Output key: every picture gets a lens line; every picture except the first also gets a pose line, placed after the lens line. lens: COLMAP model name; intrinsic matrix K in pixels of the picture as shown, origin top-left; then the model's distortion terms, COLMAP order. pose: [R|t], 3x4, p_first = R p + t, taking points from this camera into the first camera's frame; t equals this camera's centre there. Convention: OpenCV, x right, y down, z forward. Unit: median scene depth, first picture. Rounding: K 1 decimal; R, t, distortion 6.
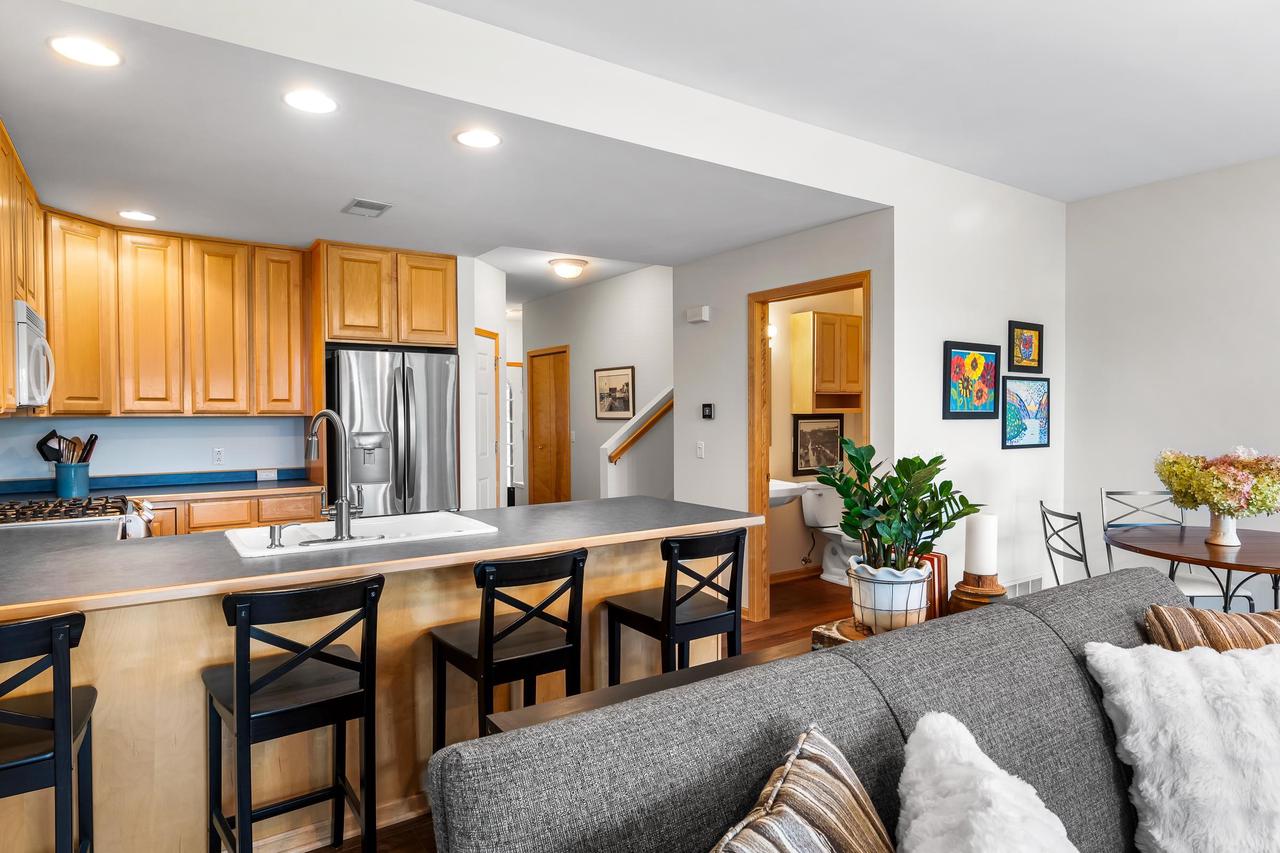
lens RADIAL K [[733.2, 0, 663.2], [0, 733.2, 422.8], [0, 0, 1]] dist [0.002398, 0.000891]
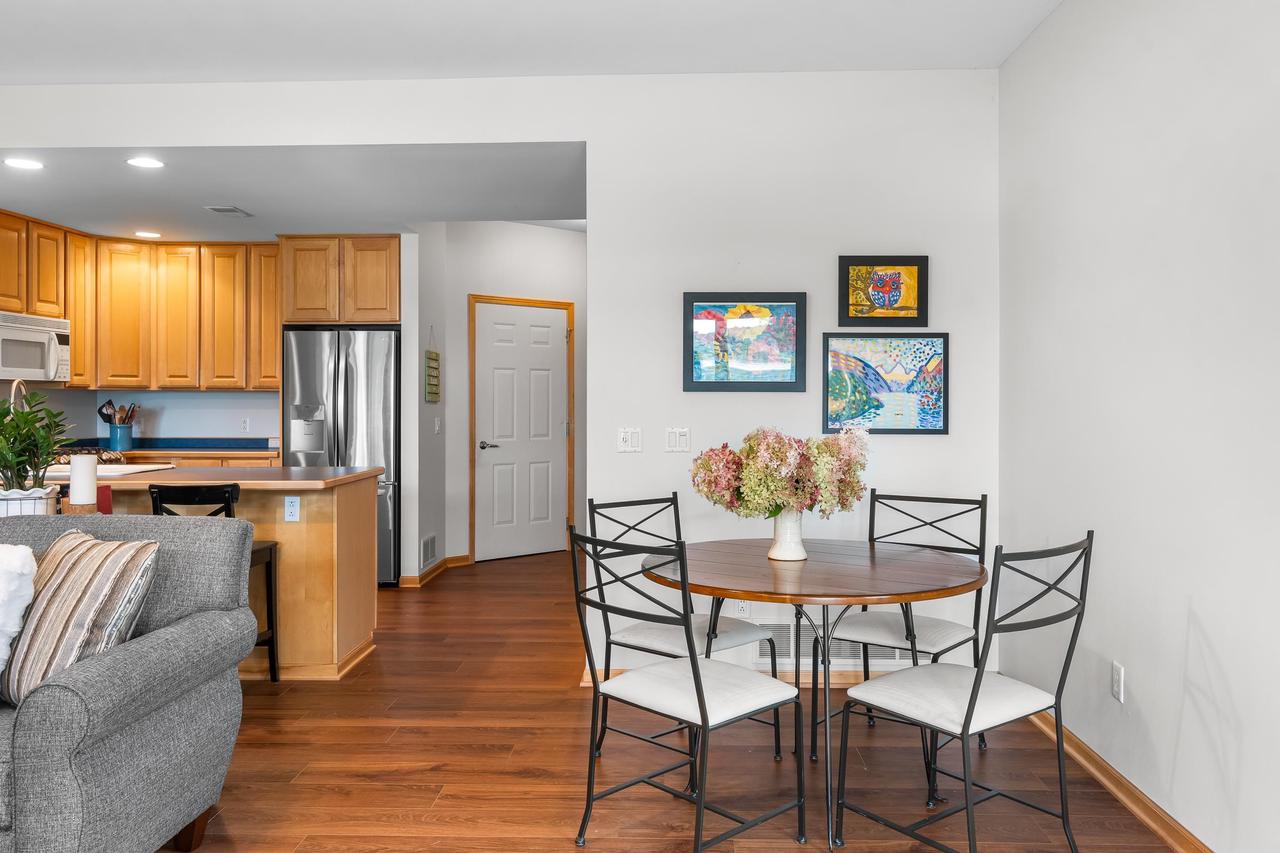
lens RADIAL K [[1003.6, 0, 638.9], [0, 1003.6, 401.2], [0, 0, 1]] dist [0.032653, 0.001044]
pose [[0.801484, 0.003753, -0.598004, 0.903175], [-0.011625, 0.999889, -0.009305, 0.015321], [0.597903, 0.014410, 0.801439, 0.087366]]
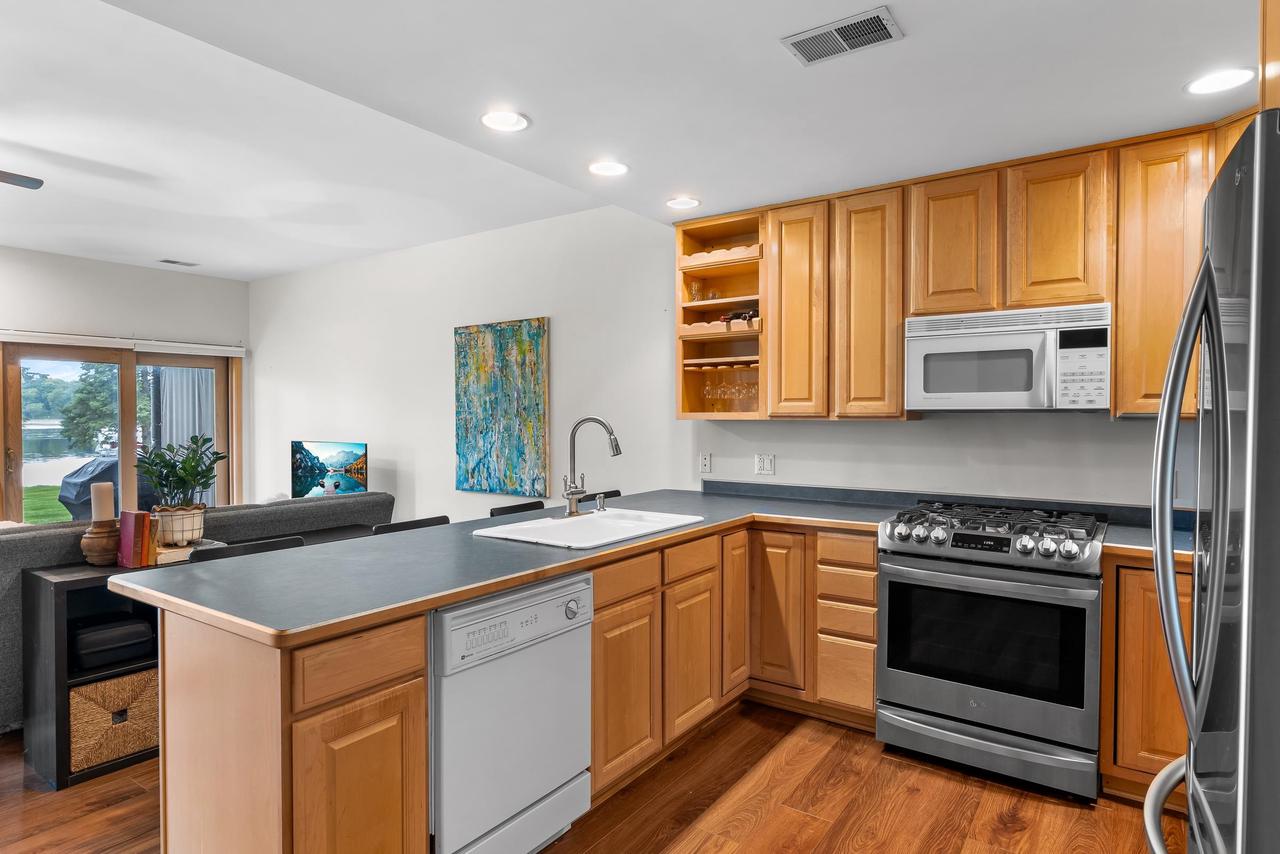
lens RADIAL K [[721.8, 0, 640.0], [0, 721.8, 427.0], [0, 0, 1]] dist [0.000689, 0.000306]
pose [[-0.941235, 0.008419, -0.337648, -0.074303], [-0.002467, 0.999491, 0.031797, -0.020845], [0.337744, 0.030762, -0.940735, 1.220940]]
